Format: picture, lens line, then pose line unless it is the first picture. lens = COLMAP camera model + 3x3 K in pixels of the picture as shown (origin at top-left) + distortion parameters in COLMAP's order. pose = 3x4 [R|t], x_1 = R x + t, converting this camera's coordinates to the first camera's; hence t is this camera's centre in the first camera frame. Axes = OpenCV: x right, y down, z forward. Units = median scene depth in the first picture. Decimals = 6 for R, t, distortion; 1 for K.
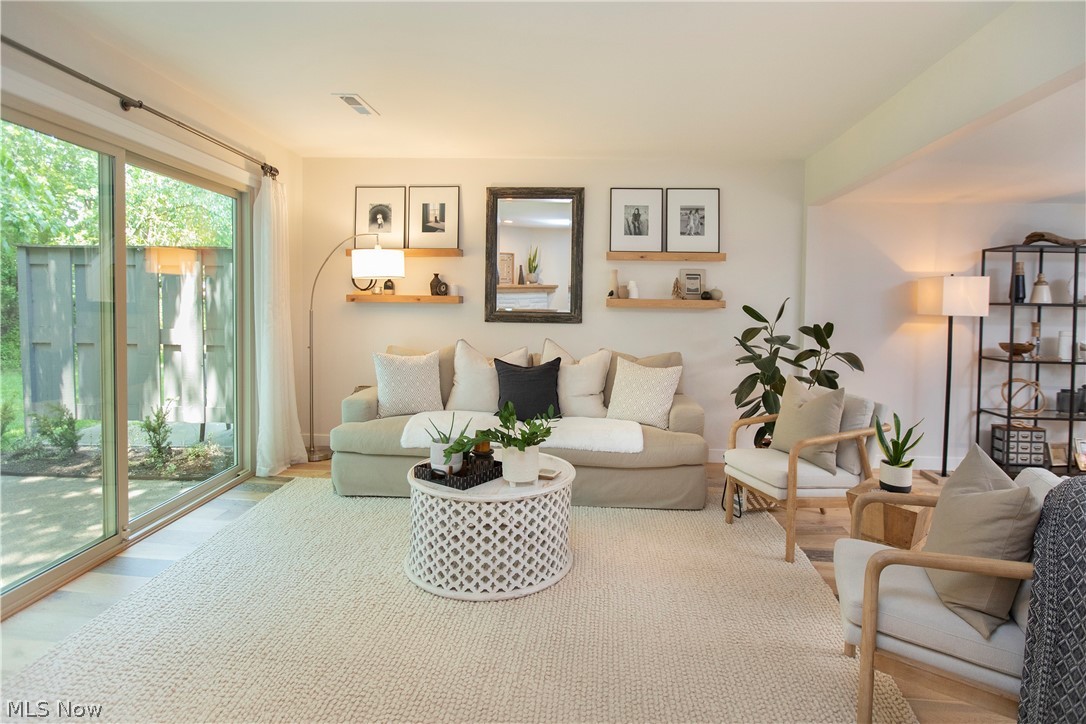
lens RADIAL K [[545.3, 0, 512.5], [0, 545.3, 359.5], [0, 0, 1]] dist [-0.032415, -0.000779]
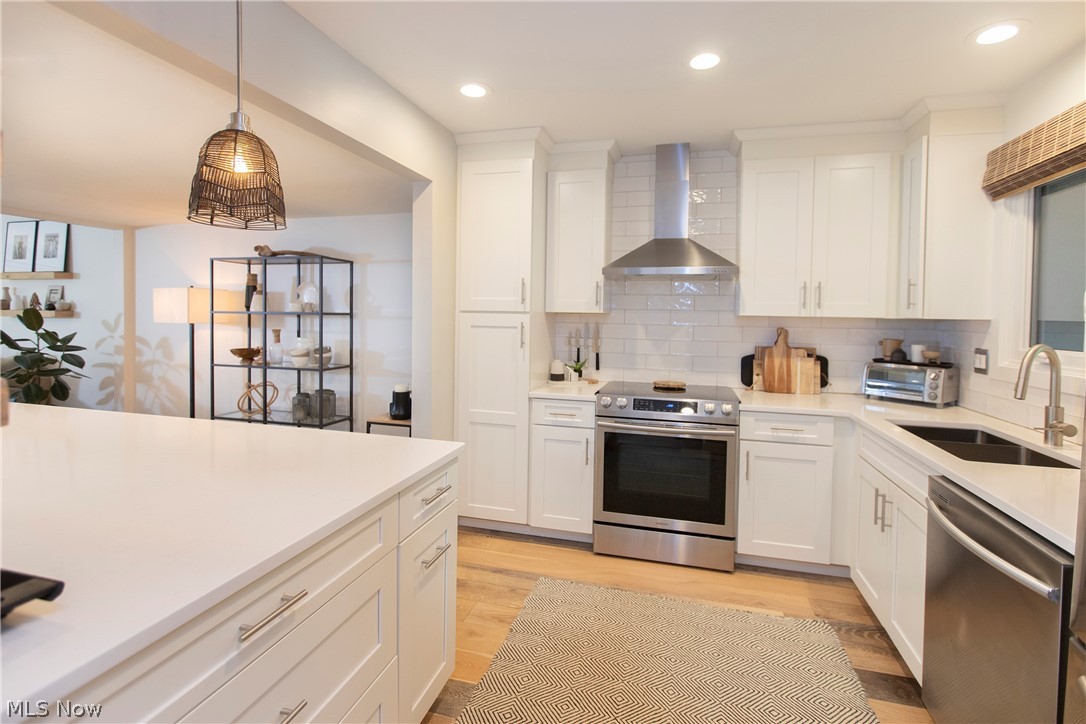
lens RADIAL K [[534.6, 0, 590.9], [0, 534.6, 357.7], [0, 0, 1]] dist [0.002466, 0.000522]
pose [[0.978000, 0.014716, -0.208086, 1.763064], [-0.021337, 0.999334, -0.029606, 0.003477], [0.207512, 0.033395, 0.977662, 0.086089]]
